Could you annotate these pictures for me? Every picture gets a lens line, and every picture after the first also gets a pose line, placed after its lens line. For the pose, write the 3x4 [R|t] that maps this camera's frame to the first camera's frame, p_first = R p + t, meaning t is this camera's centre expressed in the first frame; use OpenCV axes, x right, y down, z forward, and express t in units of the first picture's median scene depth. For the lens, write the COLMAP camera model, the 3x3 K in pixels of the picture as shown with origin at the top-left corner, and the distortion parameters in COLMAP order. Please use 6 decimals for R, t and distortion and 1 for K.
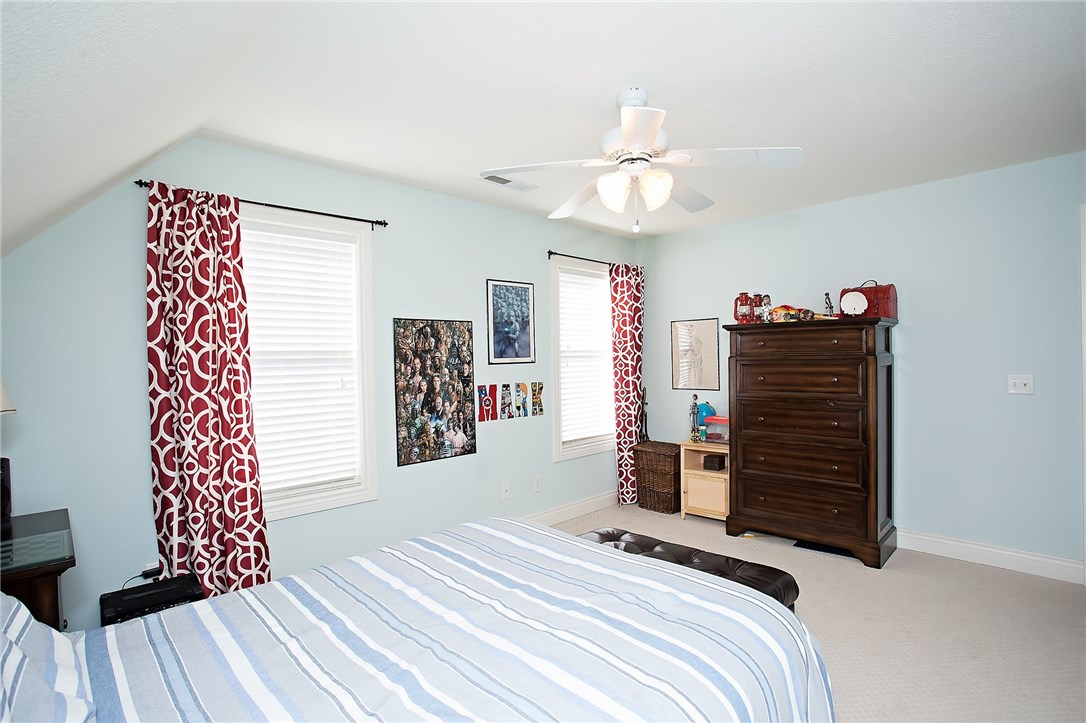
lens RADIAL K [[527.9, 0, 542.8], [0, 527.9, 357.1], [0, 0, 1]] dist [-0.042343, 0.012921]
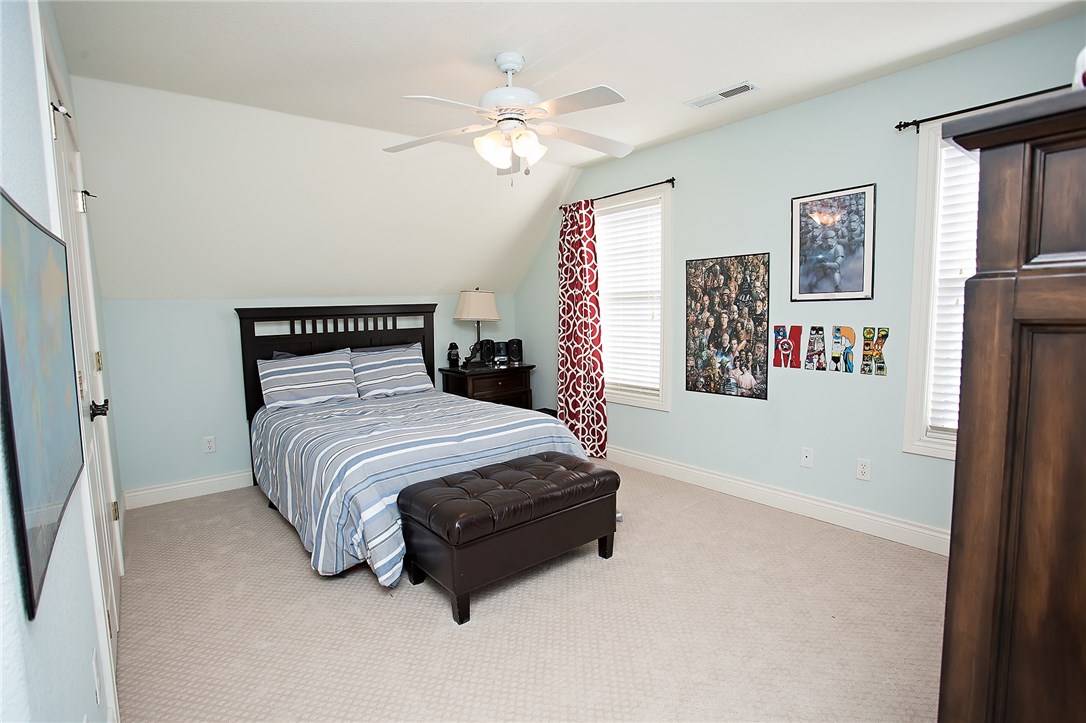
lens RADIAL K [[527.9, 0, 543.3], [0, 527.9, 361.9], [0, 0, 1]] dist [-0.042343, 0.012921]
pose [[-0.080333, 0.105090, -0.991213, 0.821902], [0.006789, 0.994461, 0.104884, 0.021057], [0.996745, 0.001697, -0.080602, 0.719271]]
